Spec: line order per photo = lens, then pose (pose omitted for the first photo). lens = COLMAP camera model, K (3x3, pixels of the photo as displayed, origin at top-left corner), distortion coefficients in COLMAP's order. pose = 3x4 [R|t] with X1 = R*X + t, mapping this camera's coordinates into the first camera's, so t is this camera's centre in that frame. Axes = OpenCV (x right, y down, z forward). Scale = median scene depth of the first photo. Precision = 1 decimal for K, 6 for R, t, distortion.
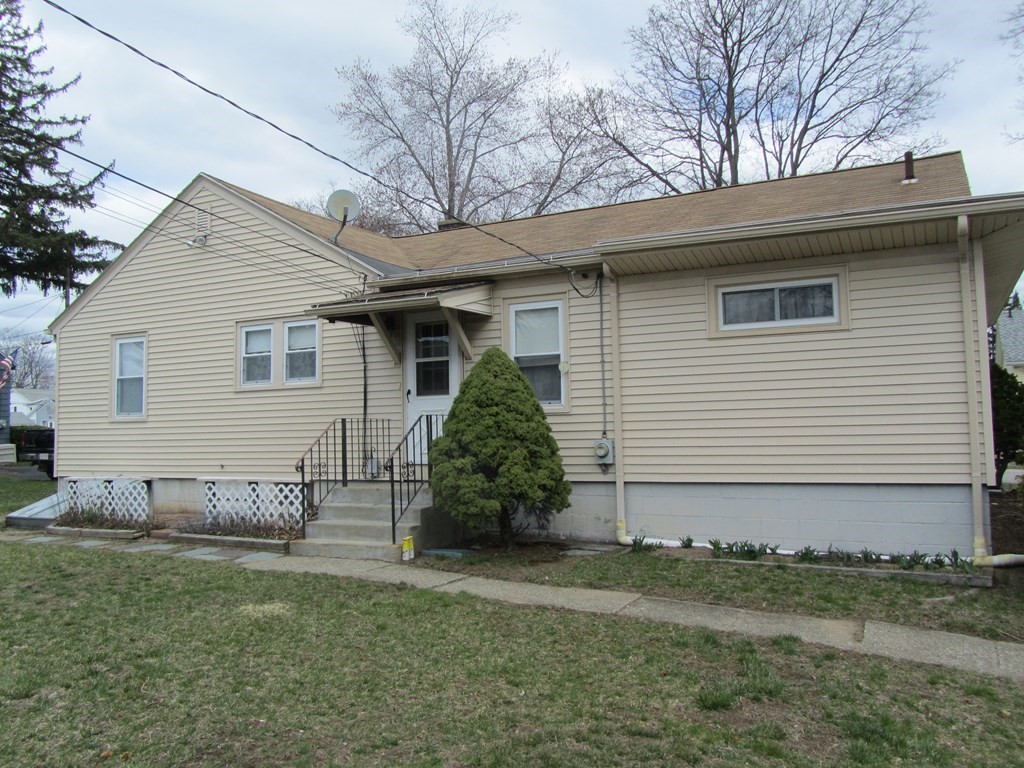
lens RADIAL K [[860.3, 0, 513.5], [0, 860.3, 381.1], [0, 0, 1]] dist [-0.036003, 0.000212]
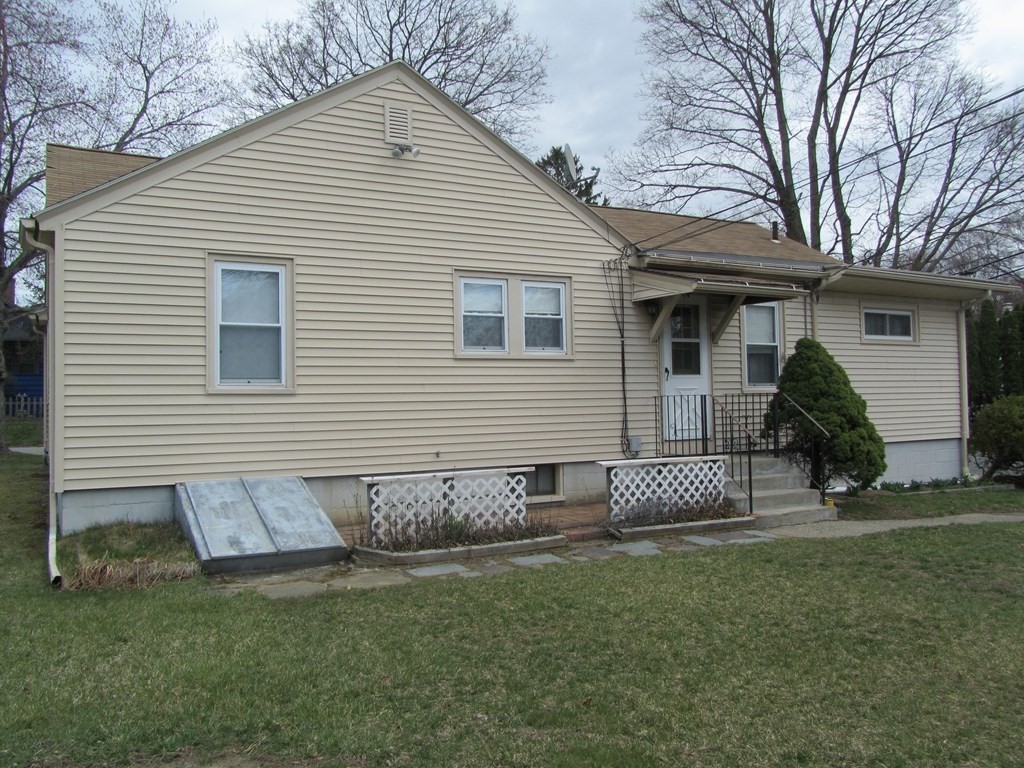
lens RADIAL K [[860.3, 0, 513.7], [0, 860.3, 384.3], [0, 0, 1]] dist [-0.036003, 0.000212]
pose [[0.543439, 0.026936, 0.839016, -1.078705], [-0.044354, 0.999010, -0.003344, 0.040765], [-0.838276, -0.035397, 0.544096, 0.594755]]
